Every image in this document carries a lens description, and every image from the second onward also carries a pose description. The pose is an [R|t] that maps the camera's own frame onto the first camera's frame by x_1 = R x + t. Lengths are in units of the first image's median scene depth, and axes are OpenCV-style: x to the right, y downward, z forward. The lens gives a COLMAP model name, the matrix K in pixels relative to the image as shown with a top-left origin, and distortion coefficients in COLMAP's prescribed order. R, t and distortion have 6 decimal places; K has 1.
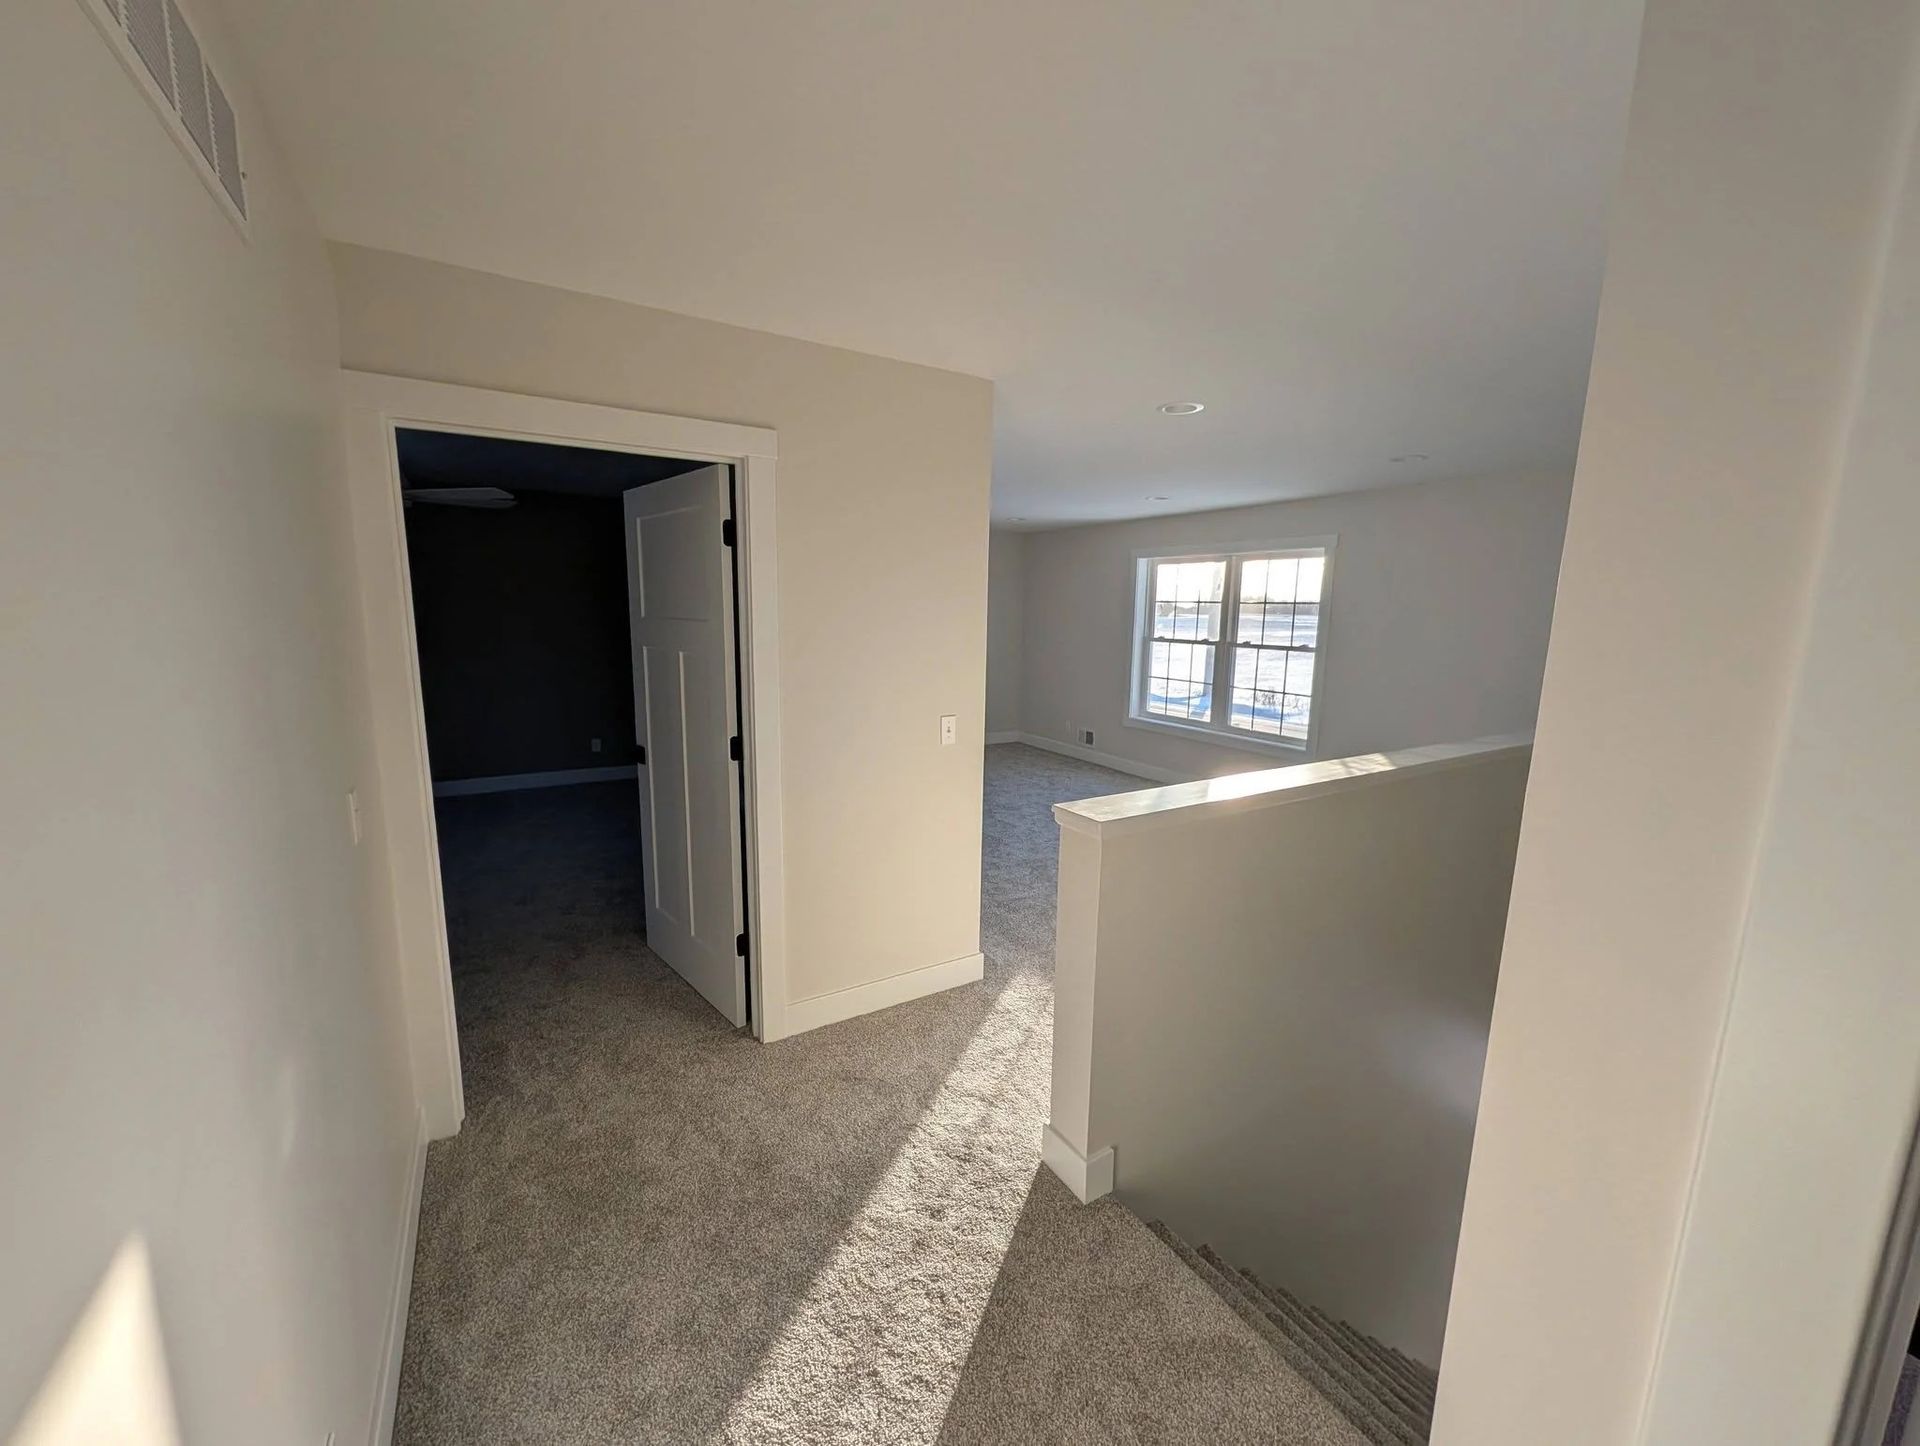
lens RADIAL K [[742.4, 0, 963.4], [0, 742.4, 727.1], [0, 0, 1]] dist [0.002589, -0.000244]
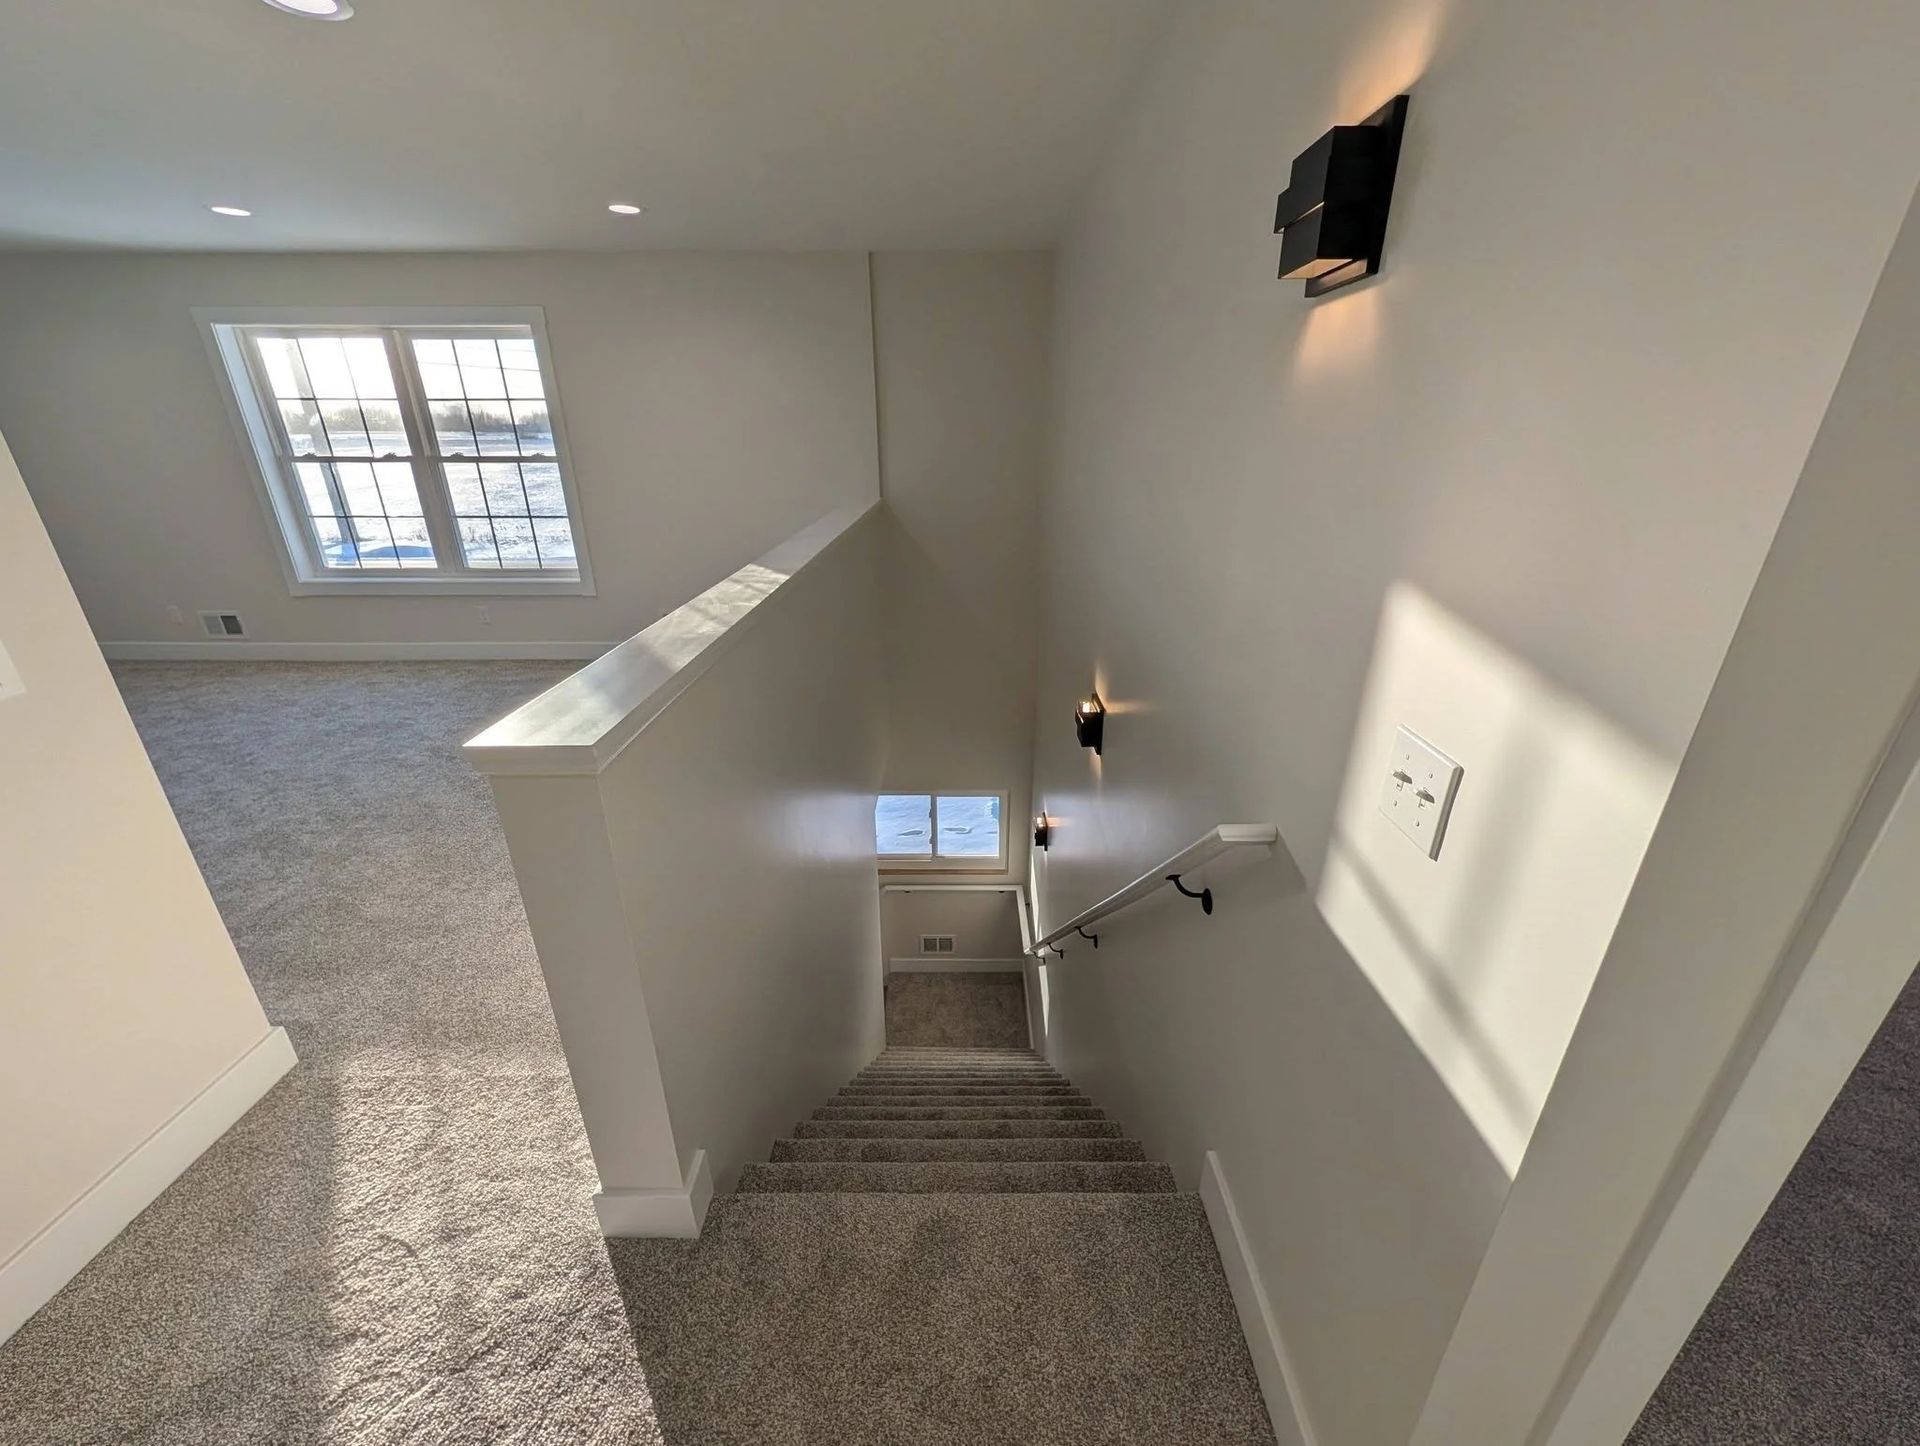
lens RADIAL K [[742.4, 0, 959.0], [0, 742.4, 724.4], [0, 0, 1]] dist [0.002589, -0.000244]
pose [[0.533250, -0.332093, 0.778048, -0.037375], [0.148081, 0.942167, 0.300654, -0.006754], [-0.832897, -0.045109, 0.551587, 0.146815]]
